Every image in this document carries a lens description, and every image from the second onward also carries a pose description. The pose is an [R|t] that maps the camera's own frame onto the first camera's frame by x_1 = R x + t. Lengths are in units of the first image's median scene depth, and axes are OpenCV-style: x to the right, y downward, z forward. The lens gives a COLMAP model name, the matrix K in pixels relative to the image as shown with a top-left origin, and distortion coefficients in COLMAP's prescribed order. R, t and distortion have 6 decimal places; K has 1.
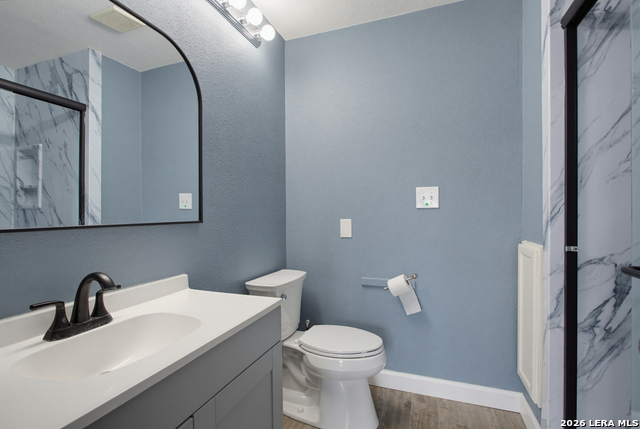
lens RADIAL K [[300.9, 0, 318.4], [0, 300.9, 215.6], [0, 0, 1]] dist [-0.012695, 0.001131]
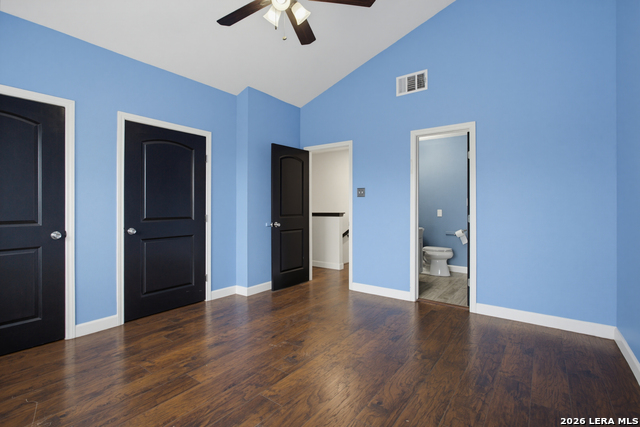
lens RADIAL K [[300.9, 0, 320.1], [0, 300.9, 210.1], [0, 0, 1]] dist [-0.012695, 0.001131]
pose [[0.956961, 0.014094, -0.289873, -0.249369], [-0.009926, 0.999825, 0.015844, -0.018996], [0.290046, -0.012285, 0.956934, -3.072514]]
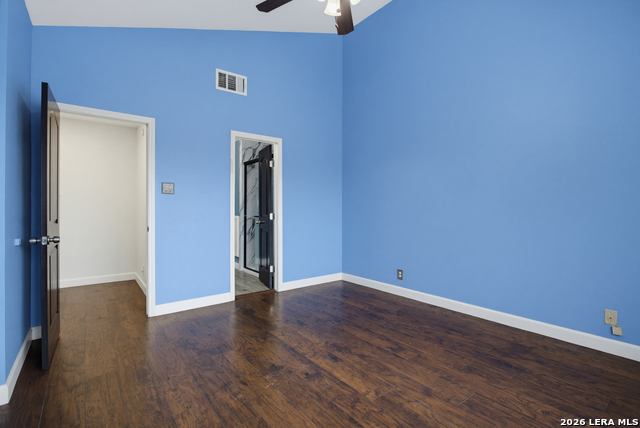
lens RADIAL K [[300.9, 0, 322.6], [0, 300.9, 210.2], [0, 0, 1]] dist [-0.012695, 0.001131]
pose [[0.530161, 0.004740, 0.847884, -2.288019], [-0.010391, 0.999946, 0.000907, 0.011850], [-0.847834, -0.009292, 0.530181, -2.299454]]
